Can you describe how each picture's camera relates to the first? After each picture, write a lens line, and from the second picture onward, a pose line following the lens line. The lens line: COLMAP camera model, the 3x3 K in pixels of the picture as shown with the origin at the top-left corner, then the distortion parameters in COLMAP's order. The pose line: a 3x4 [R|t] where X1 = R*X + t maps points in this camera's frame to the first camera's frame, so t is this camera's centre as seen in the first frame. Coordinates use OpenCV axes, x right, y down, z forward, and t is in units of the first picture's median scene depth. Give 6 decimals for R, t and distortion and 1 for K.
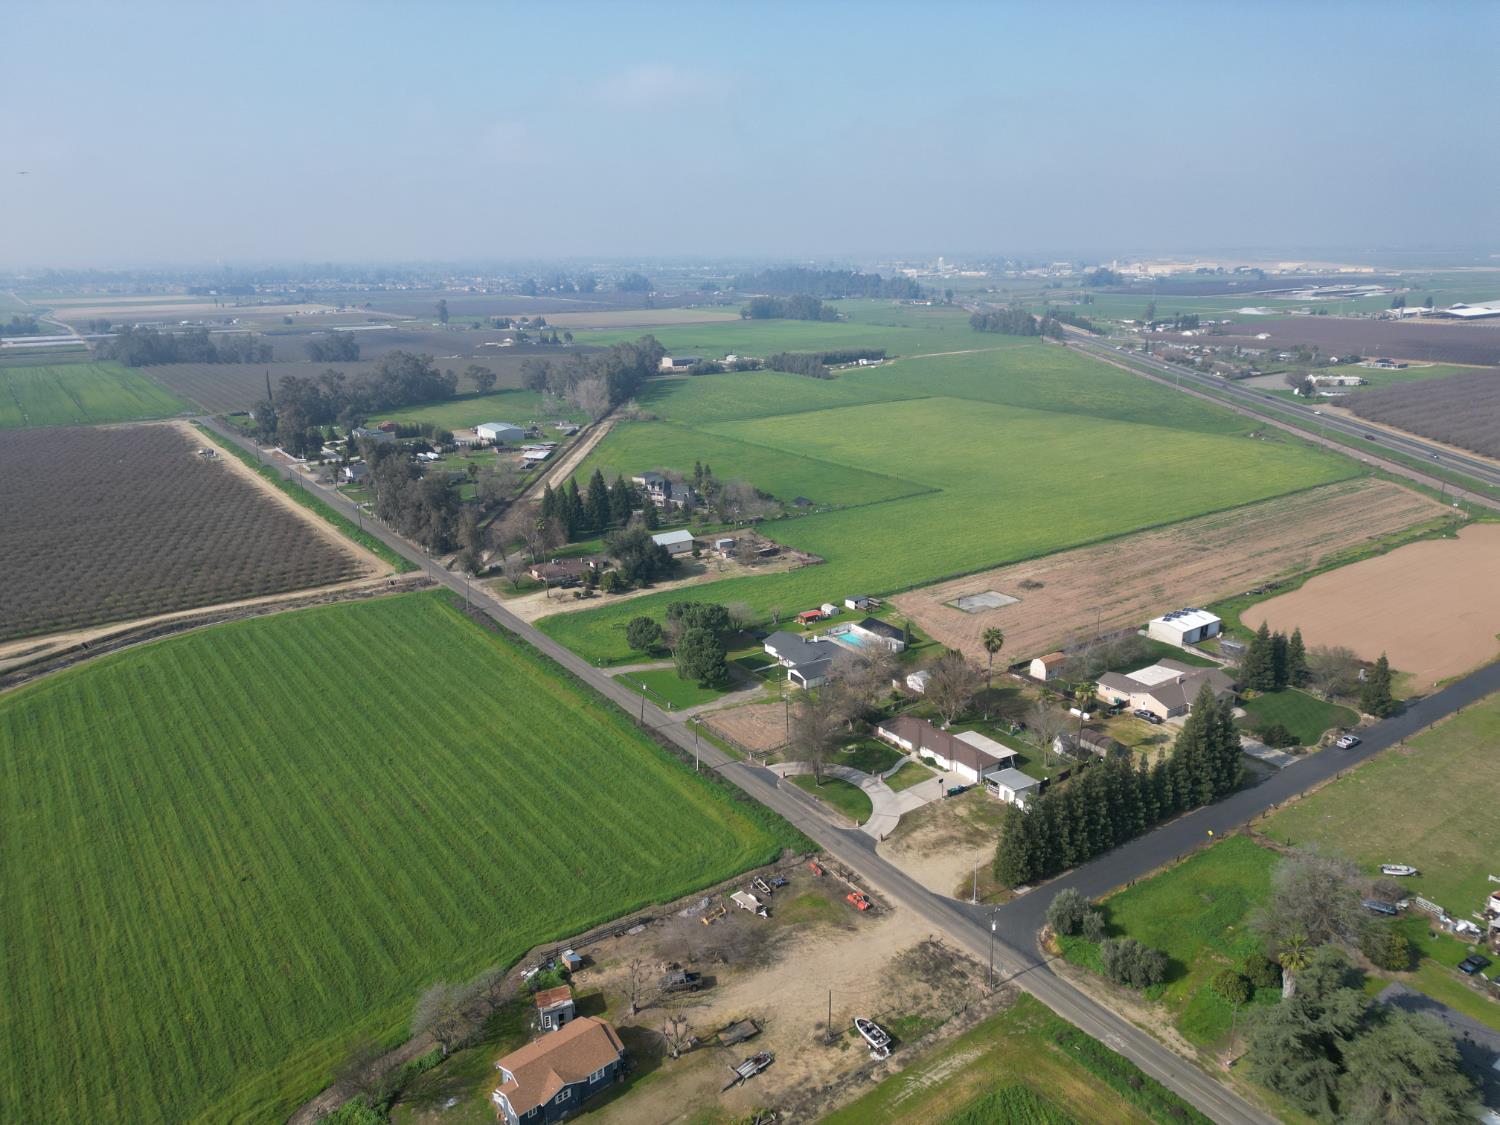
lens RADIAL K [[1043.4, 0, 750.0], [0, 1043.4, 562.5], [0, 0, 1]] dist [0.081222, -0.079151]
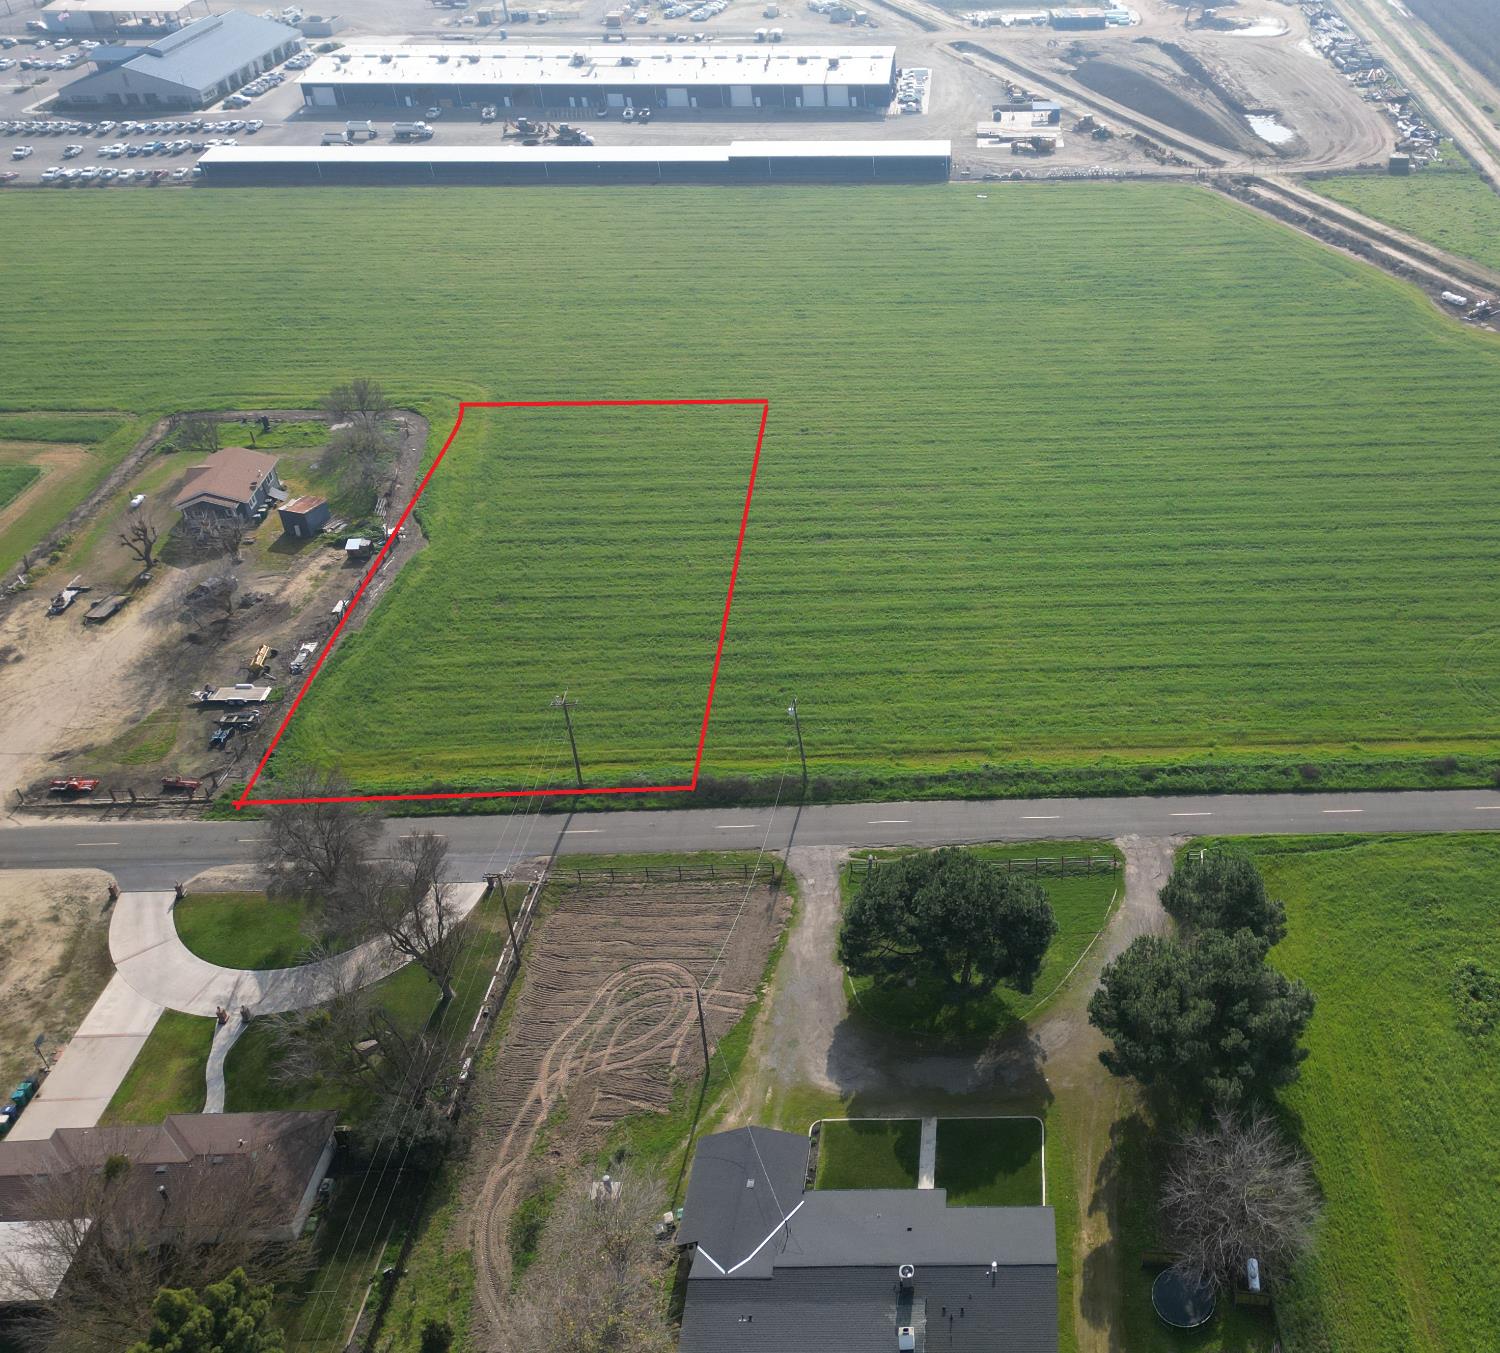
lens RADIAL K [[1435.4, 0, 1024.1], [0, 1435.4, 573.7], [0, 0, 1]] dist [0.079693, -0.074291]
pose [[-0.557184, 0.456019, -0.693968, 0.216915], [-0.236638, 0.713865, 0.659090, -0.312453], [0.795957, 0.531454, -0.289843, 1.052349]]
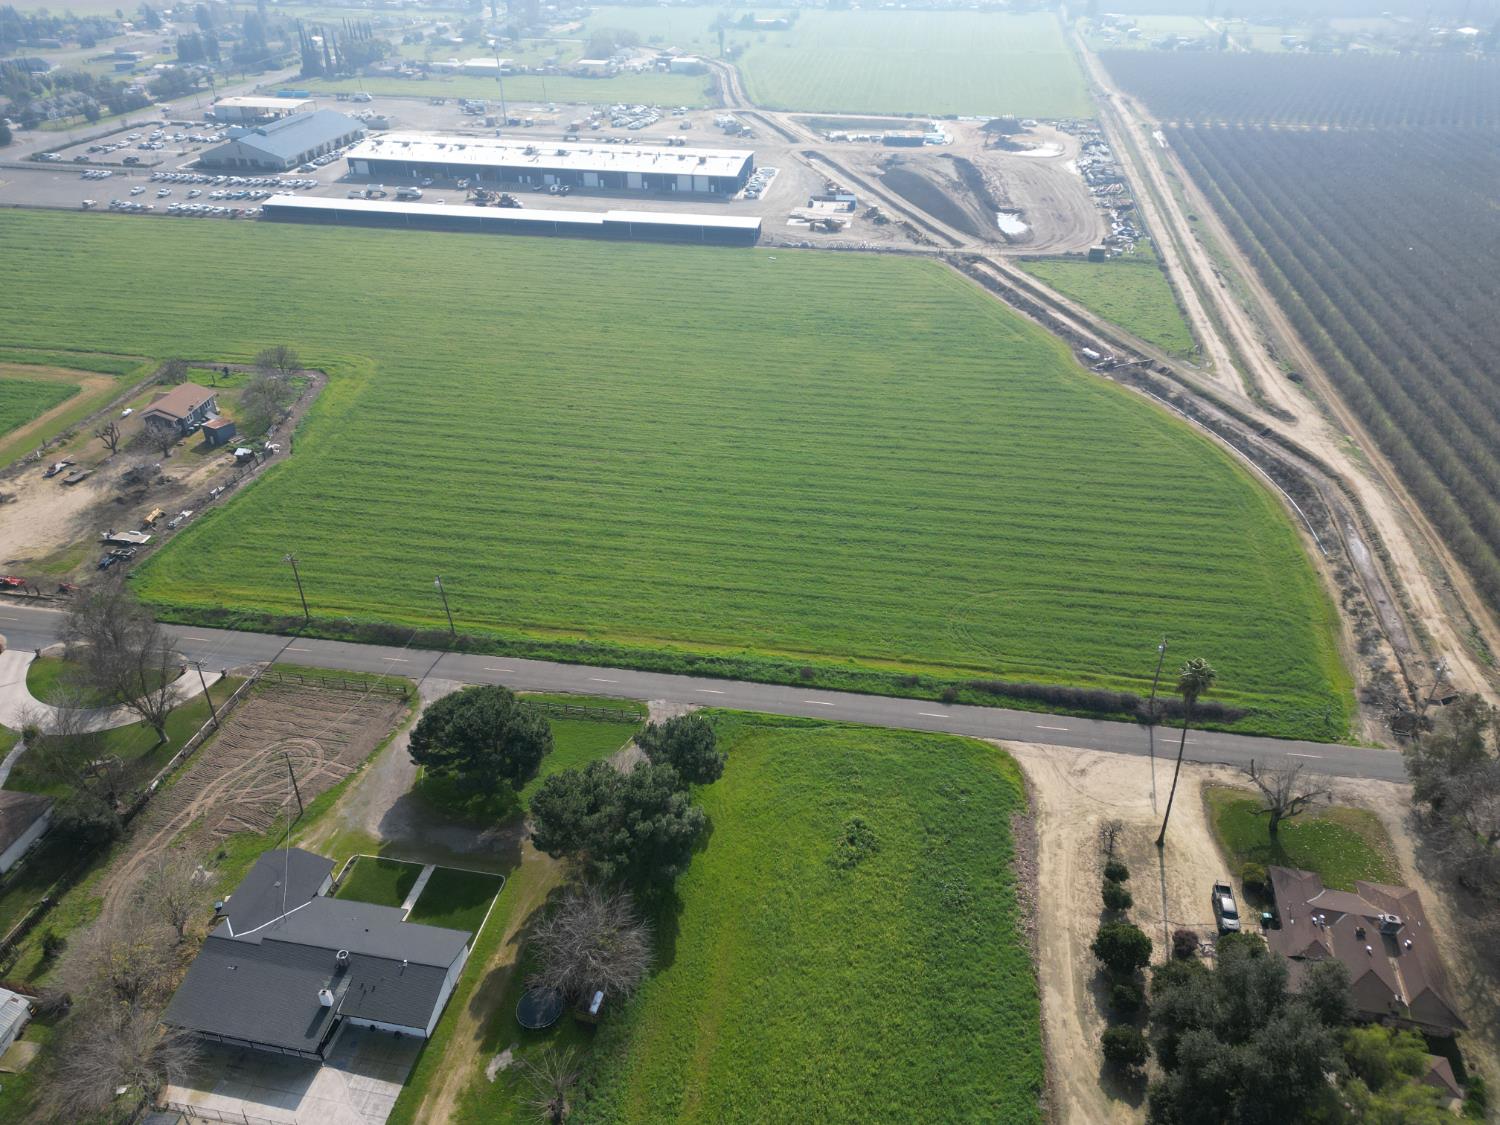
lens RADIAL K [[1043.4, 0, 750.0], [0, 1043.4, 562.5], [0, 0, 1]] dist [0.081222, -0.079151]
pose [[-0.707965, 0.393547, -0.586435, 0.121015], [-0.200197, 0.684466, 0.701019, -0.334048], [0.677279, 0.613700, -0.405790, 1.188109]]
